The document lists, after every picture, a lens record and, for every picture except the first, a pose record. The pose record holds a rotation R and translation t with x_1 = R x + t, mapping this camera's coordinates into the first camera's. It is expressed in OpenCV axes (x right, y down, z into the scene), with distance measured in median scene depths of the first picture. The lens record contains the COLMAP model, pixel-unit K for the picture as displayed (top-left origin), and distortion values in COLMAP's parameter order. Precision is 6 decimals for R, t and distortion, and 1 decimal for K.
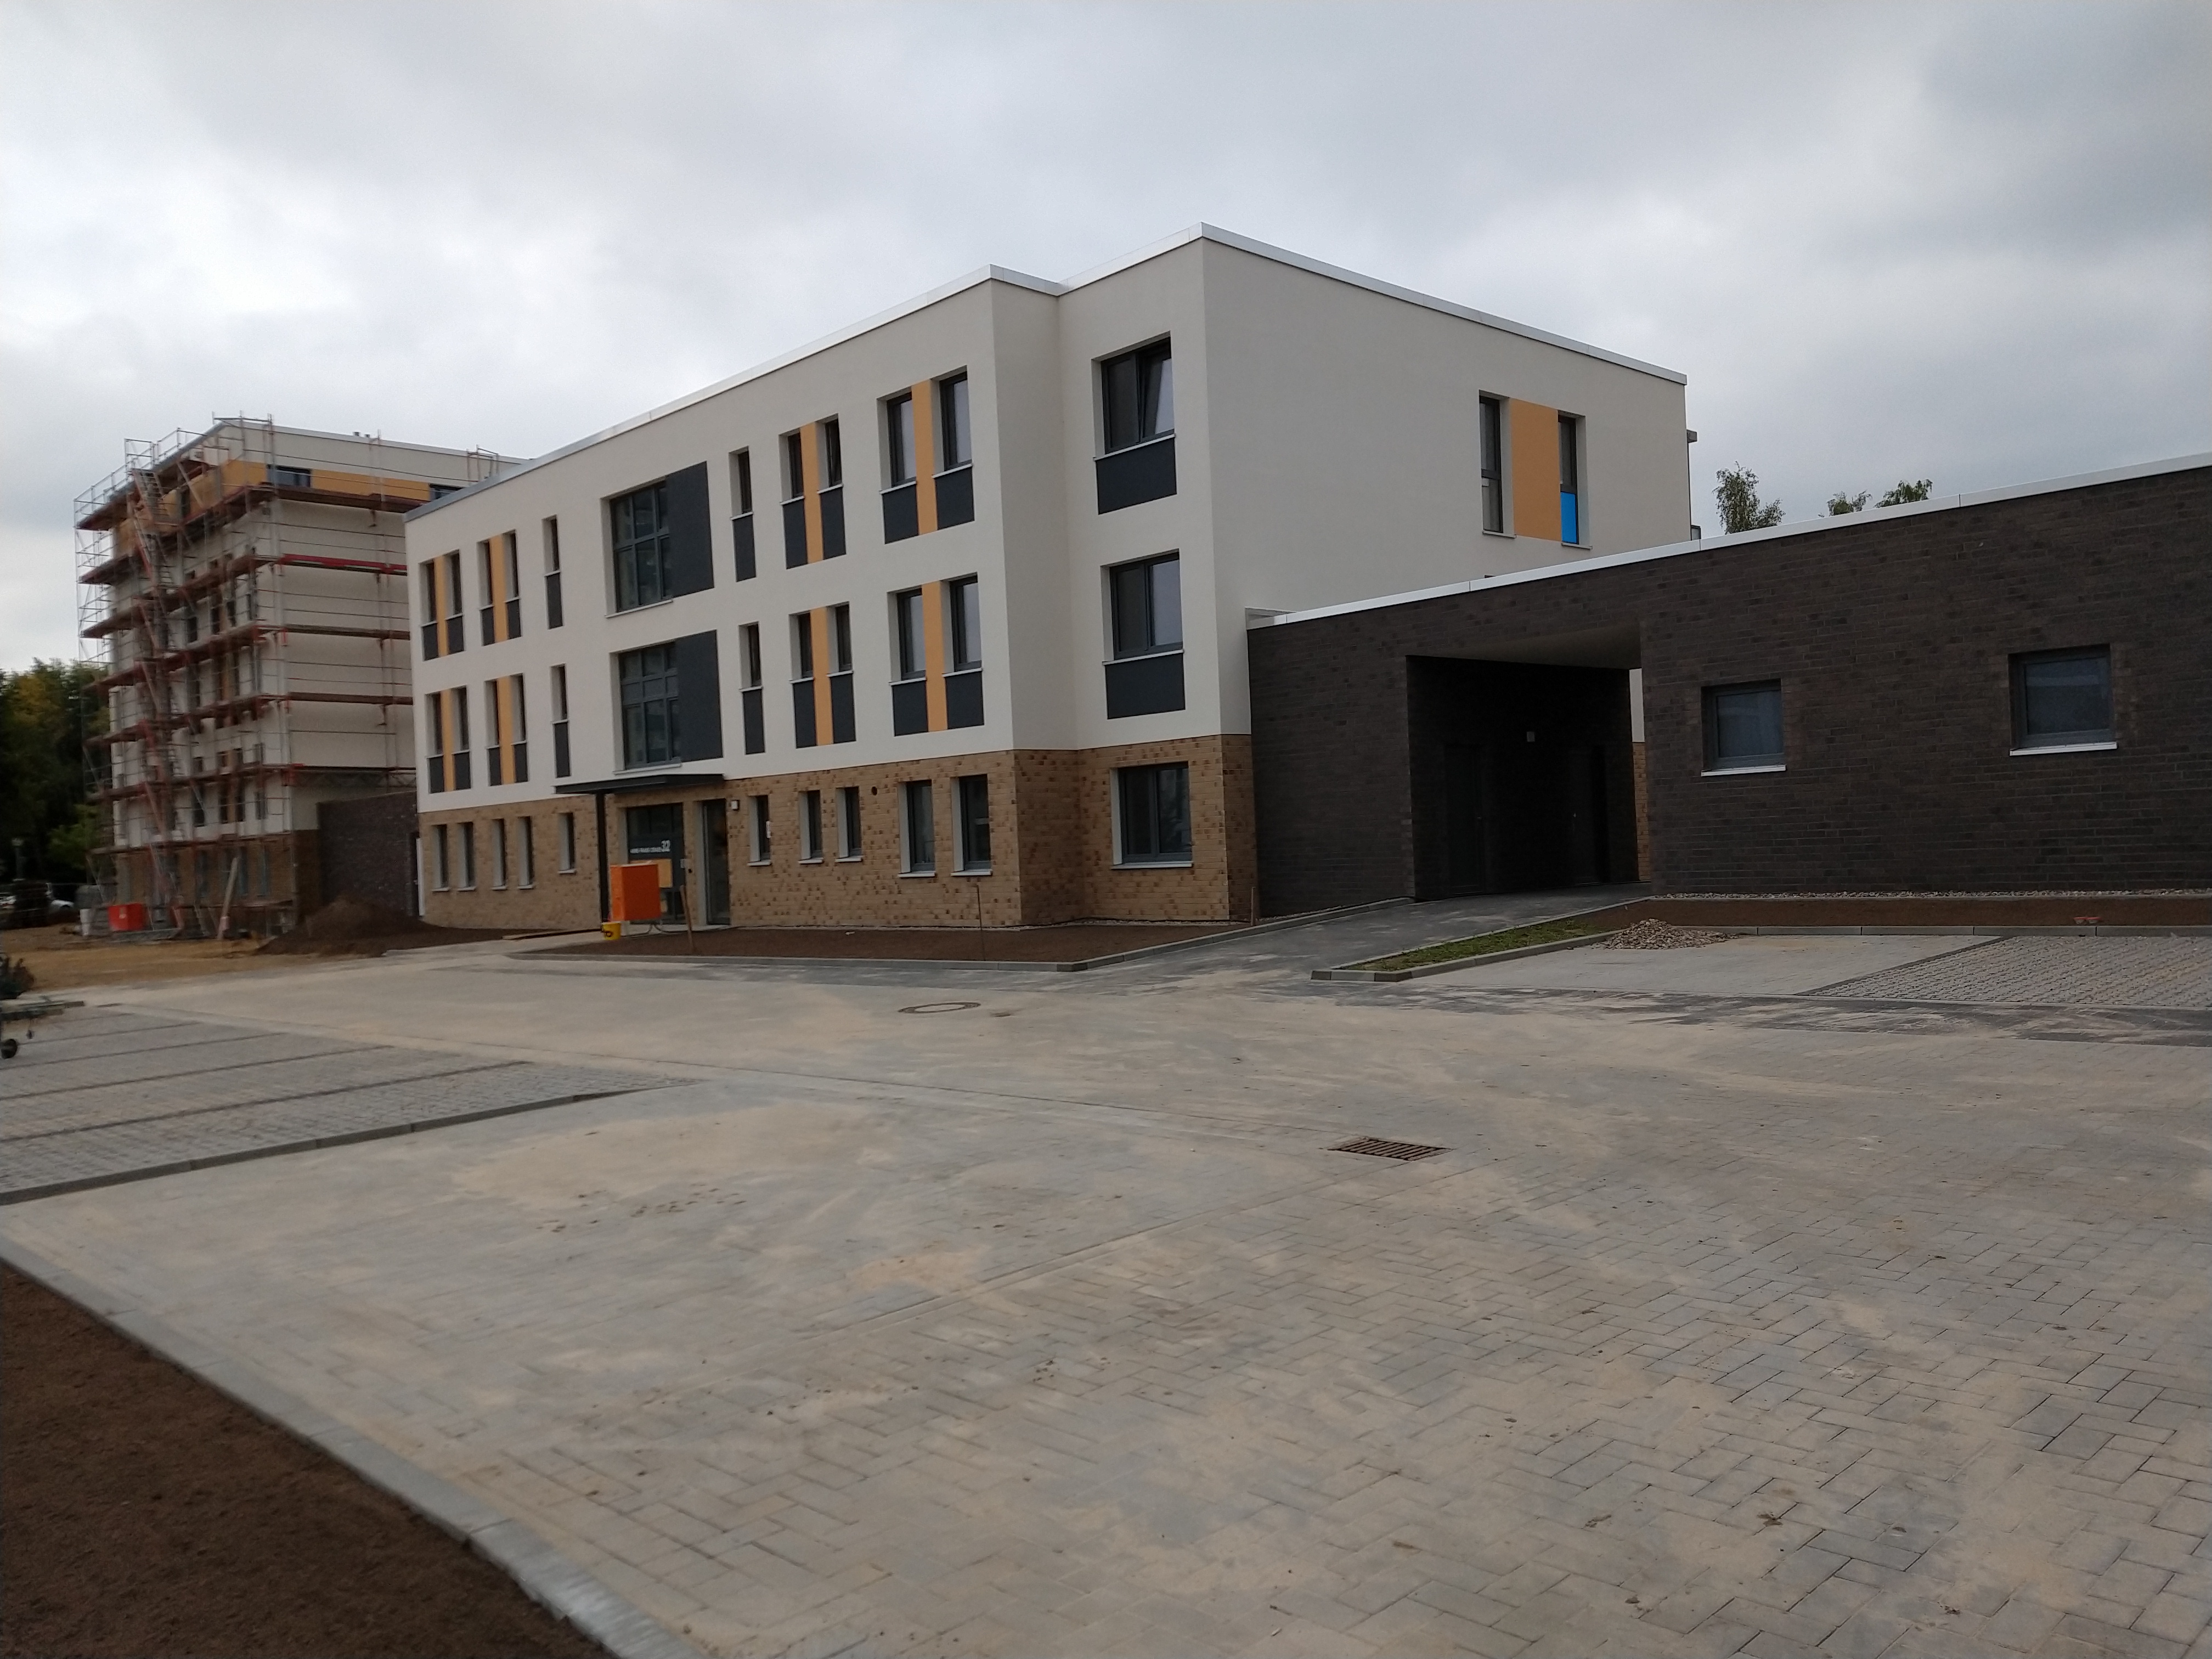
lens RADIAL K [[1744.0, 0, 1108.8], [0, 1744.0, 885.7], [0, 0, 1]] dist [0.084473, -0.074932]
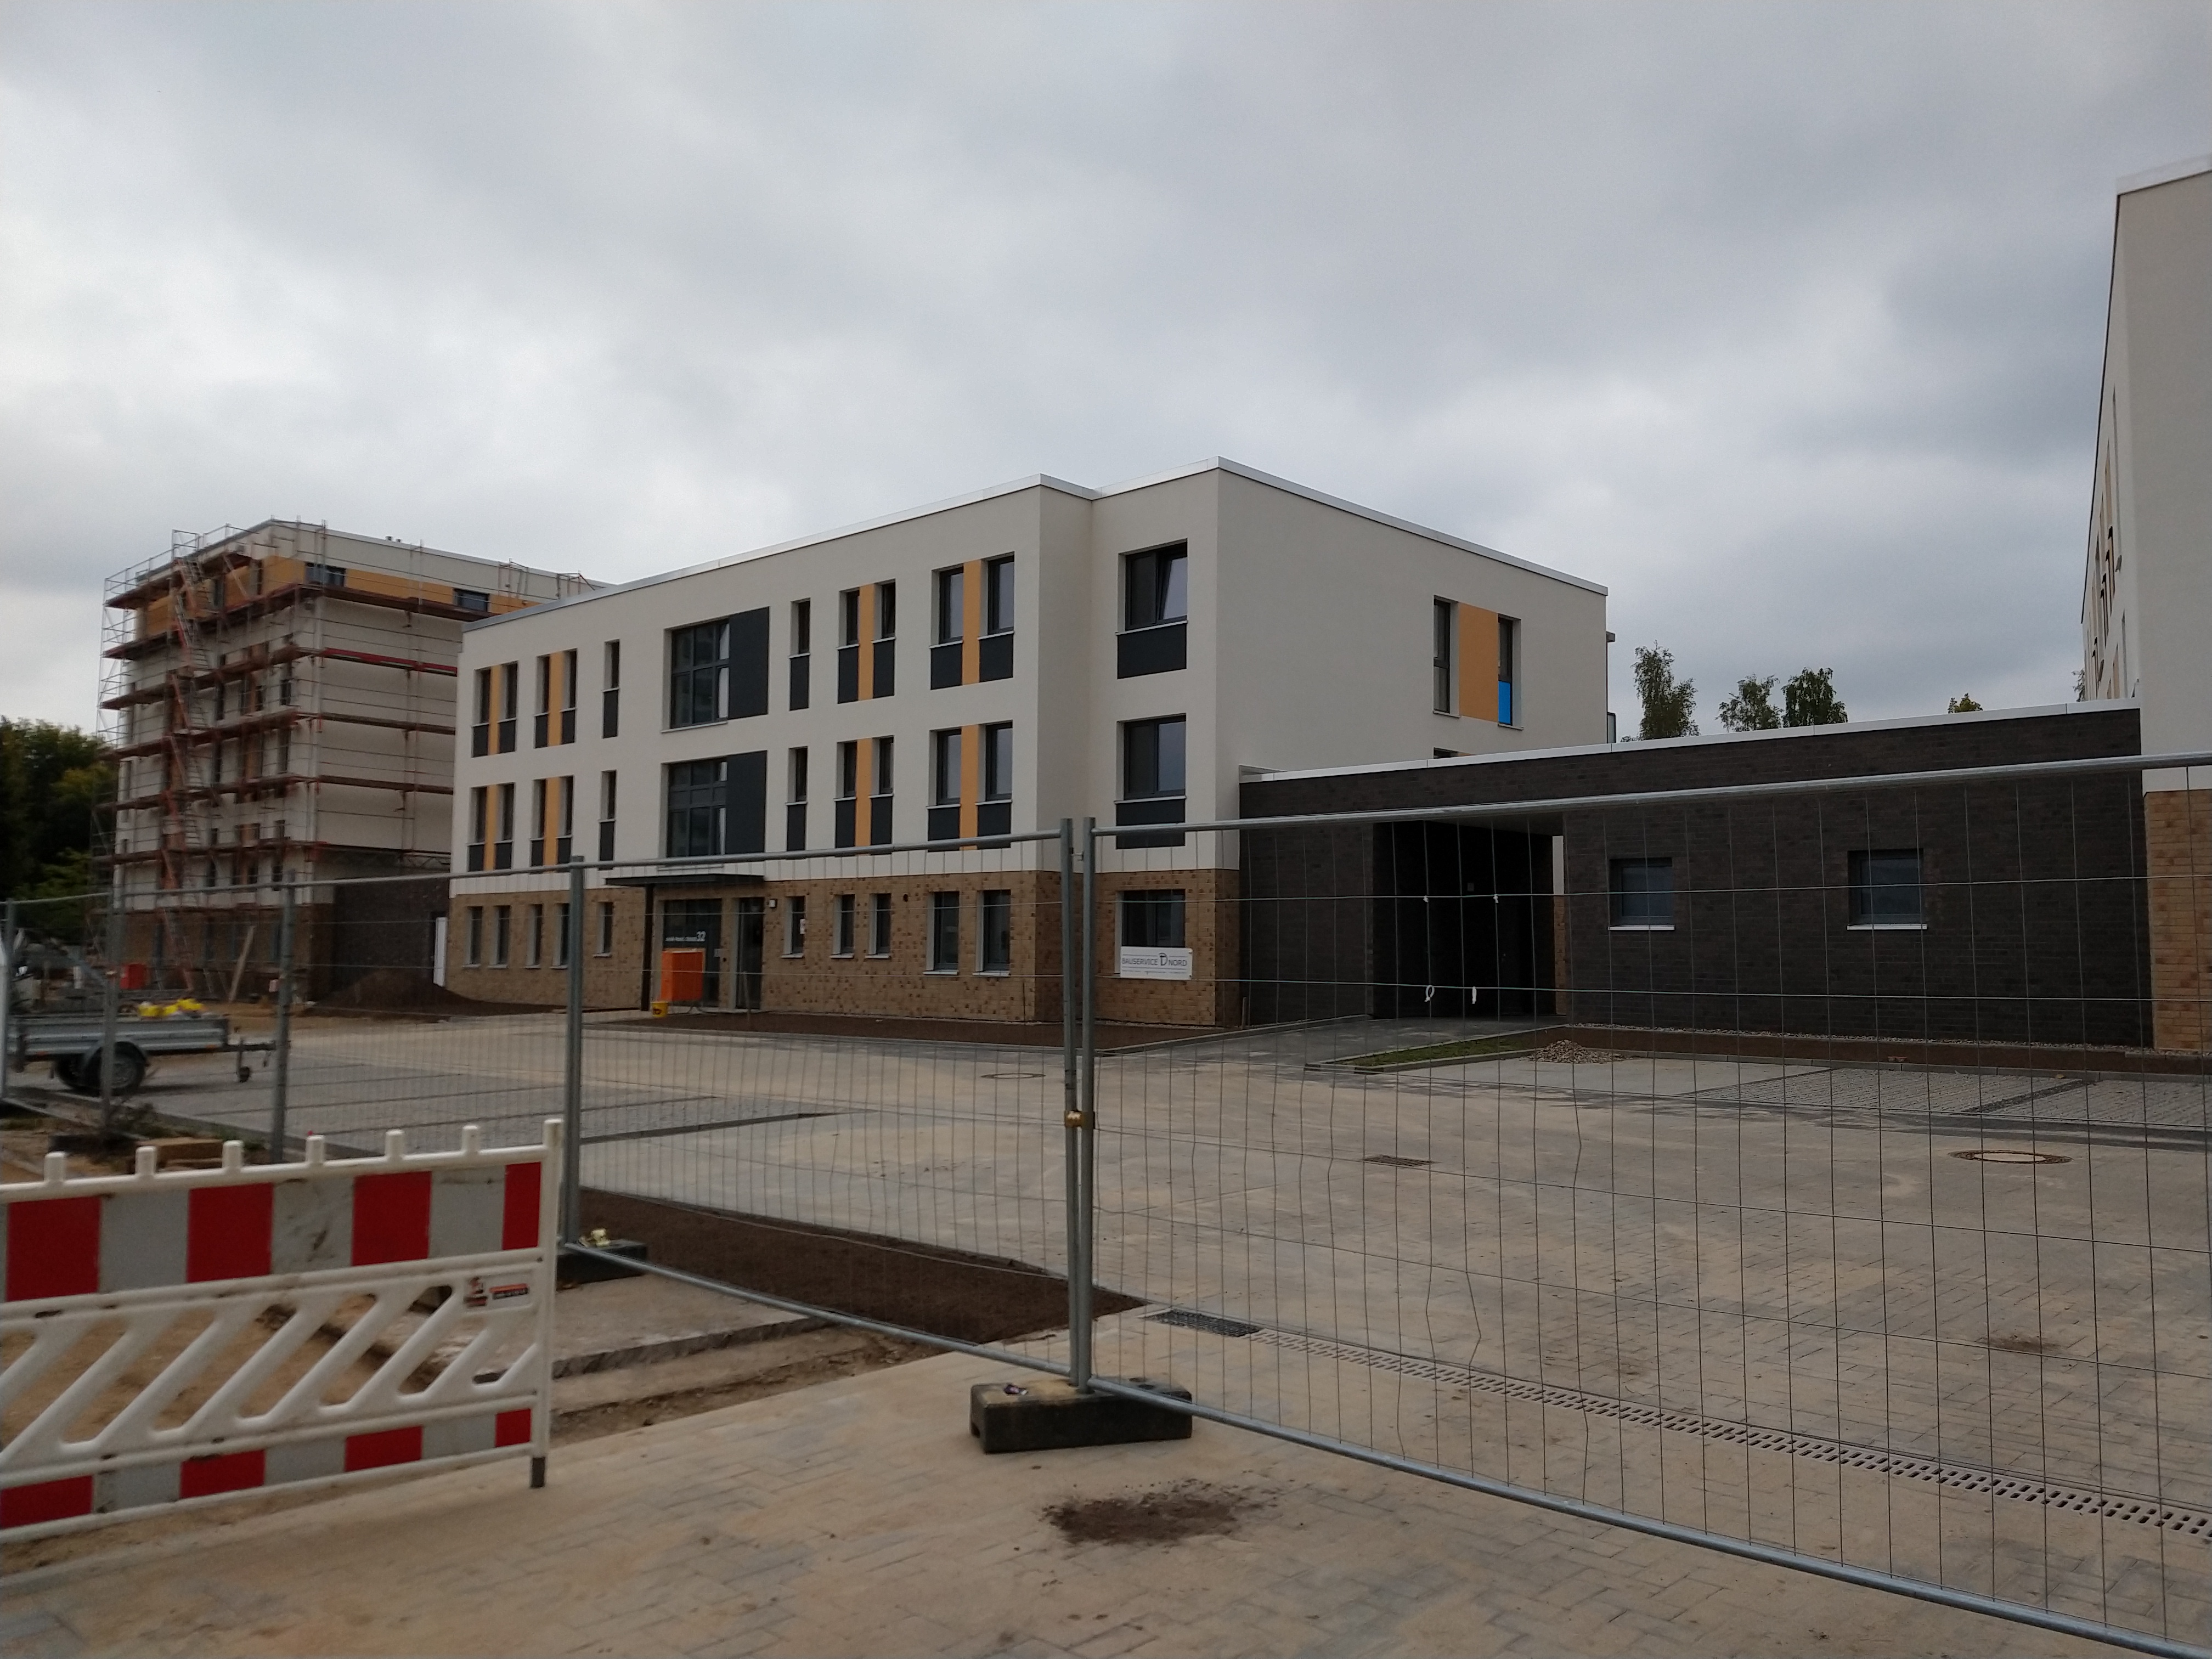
lens RADIAL K [[1744.0, 0, 1108.8], [0, 1744.0, 810.6], [0, 0, 1]] dist [0.084473, -0.074932]
pose [[0.997278, 0.062432, 0.039232, -0.059474], [-0.057693, 0.992021, -0.112096, 0.011581], [-0.045918, 0.109527, 0.992923, -0.193014]]
